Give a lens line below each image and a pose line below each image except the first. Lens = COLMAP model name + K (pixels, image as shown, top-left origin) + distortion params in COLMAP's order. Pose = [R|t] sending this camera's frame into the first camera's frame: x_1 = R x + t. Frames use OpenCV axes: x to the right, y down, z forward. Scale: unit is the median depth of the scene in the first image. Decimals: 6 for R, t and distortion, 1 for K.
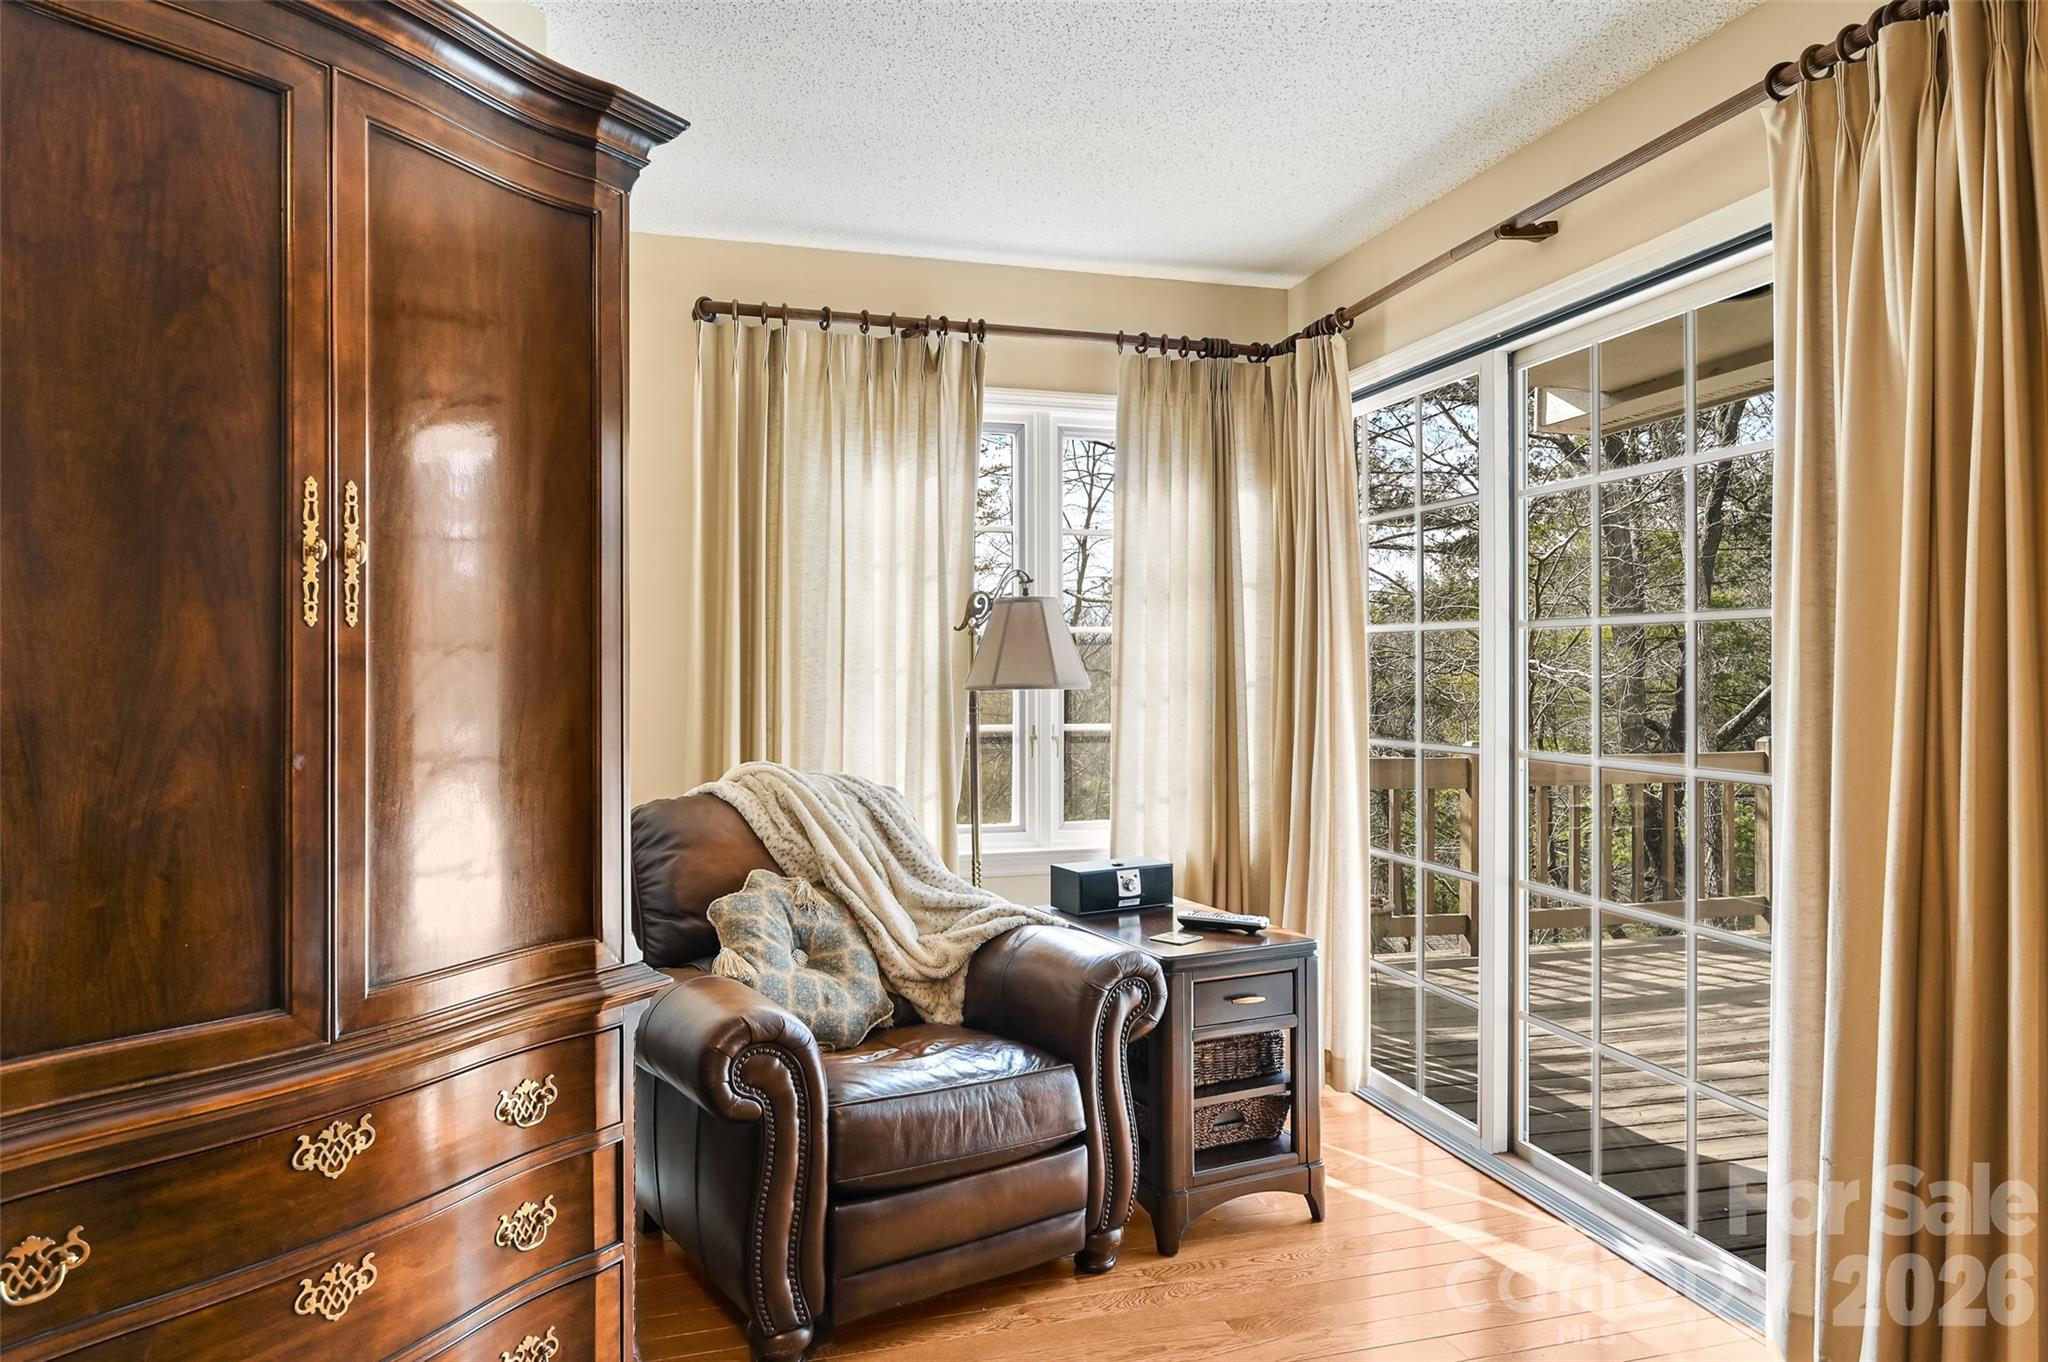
lens RADIAL K [[1291.1, 0, 1022.2], [0, 1291.1, 677.4], [0, 0, 1]] dist [-0.005431, -0.002840]
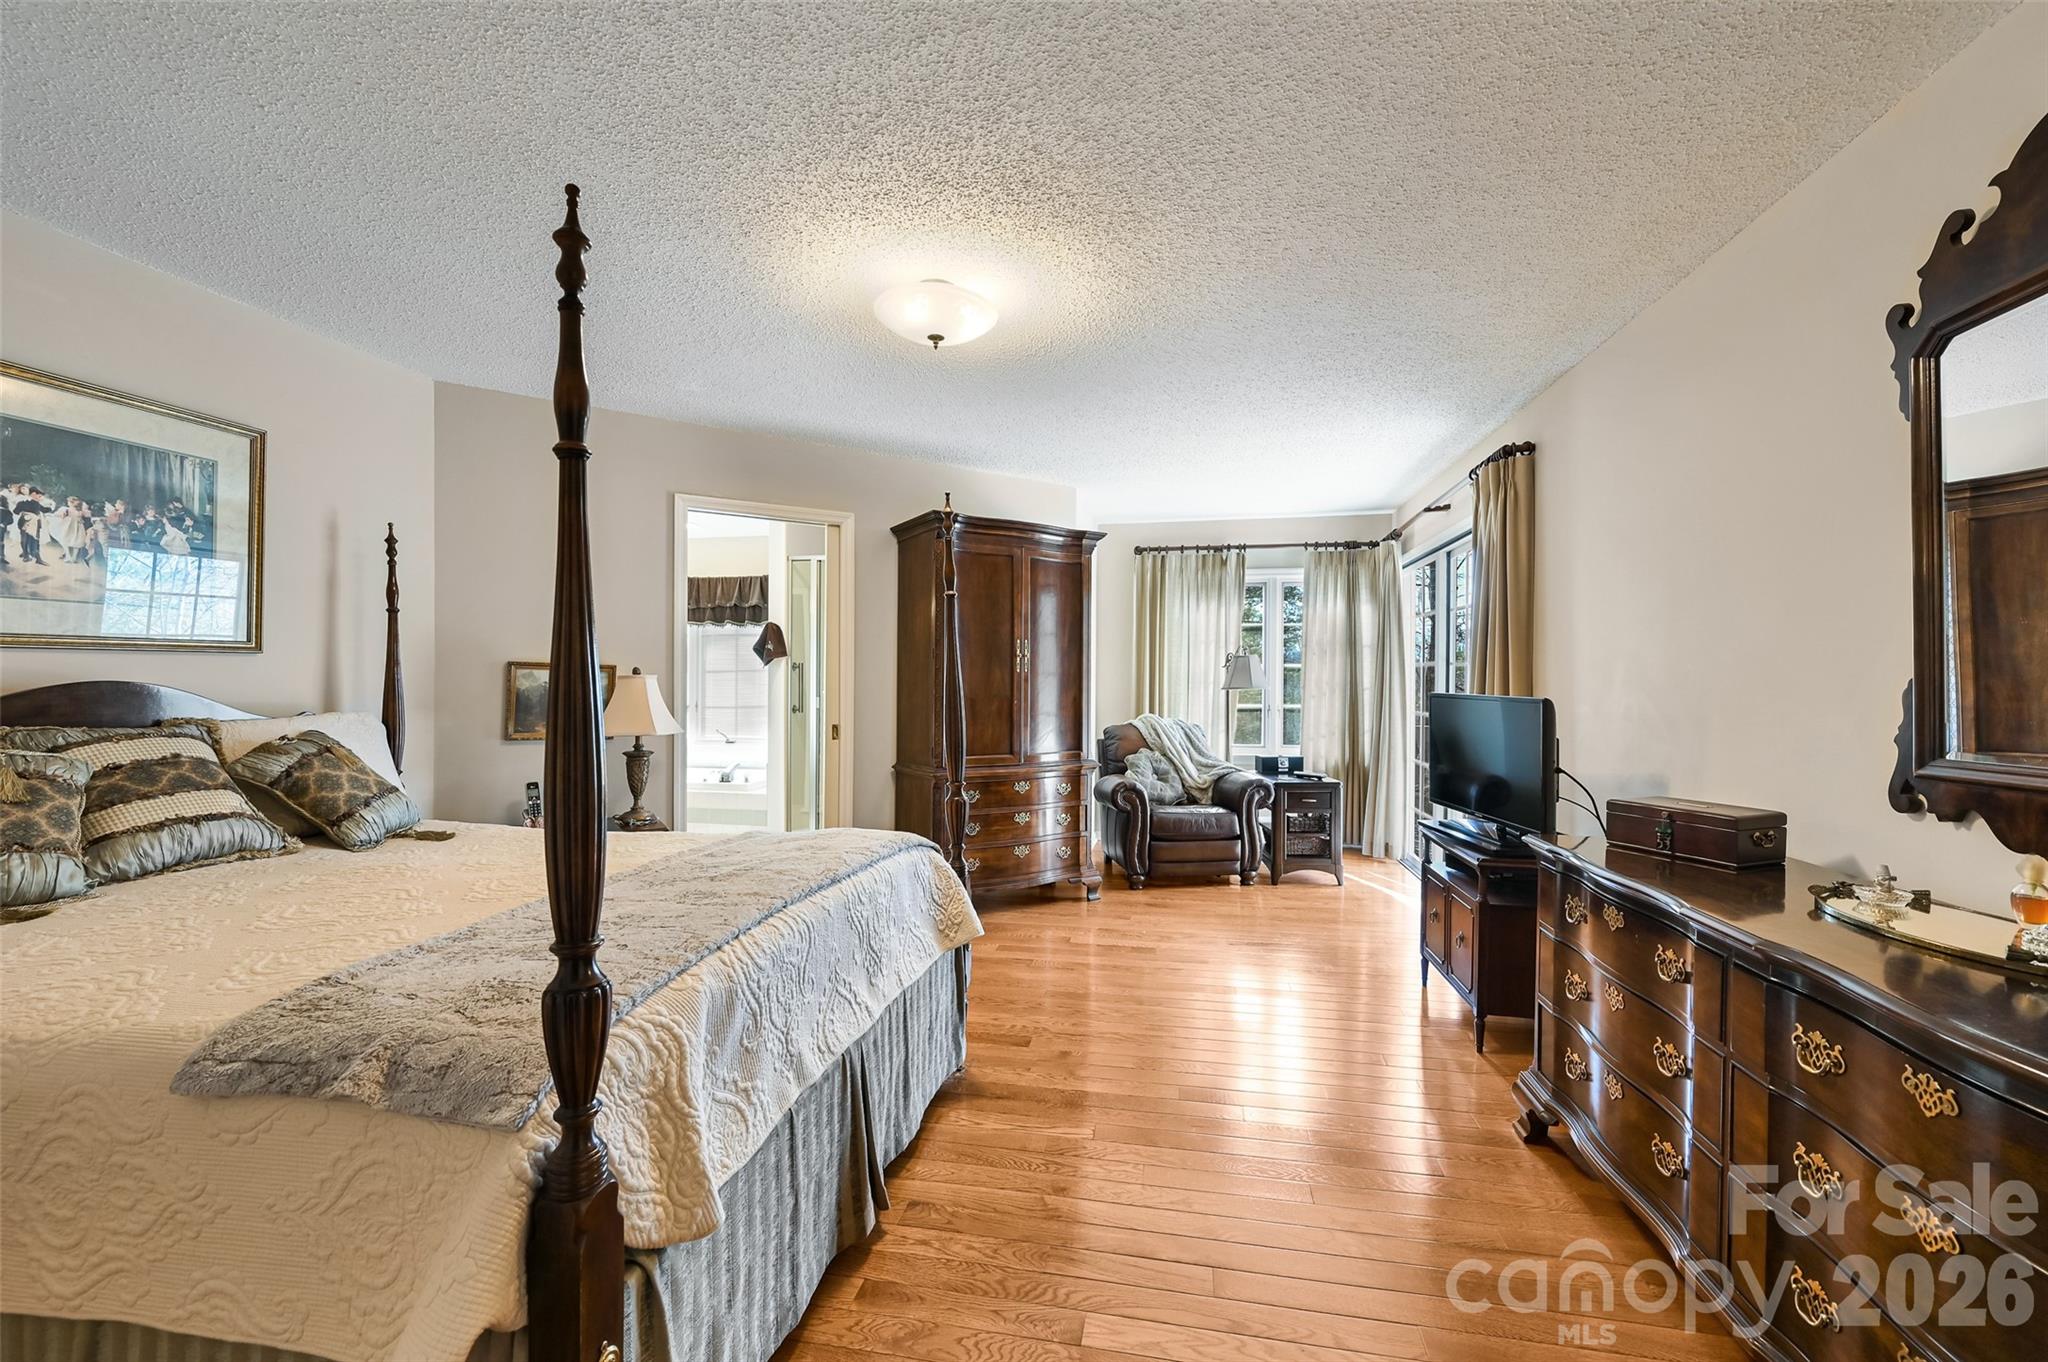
lens RADIAL K [[832.5, 0, 1021.6], [0, 832.5, 688.3], [0, 0, 1]] dist [0.000787, 0.000326]
pose [[0.891136, 0.004385, -0.453716, 0.413268], [-0.004108, 0.999990, 0.001597, 0.006841], [0.453719, 0.000441, 0.891145, -0.840286]]
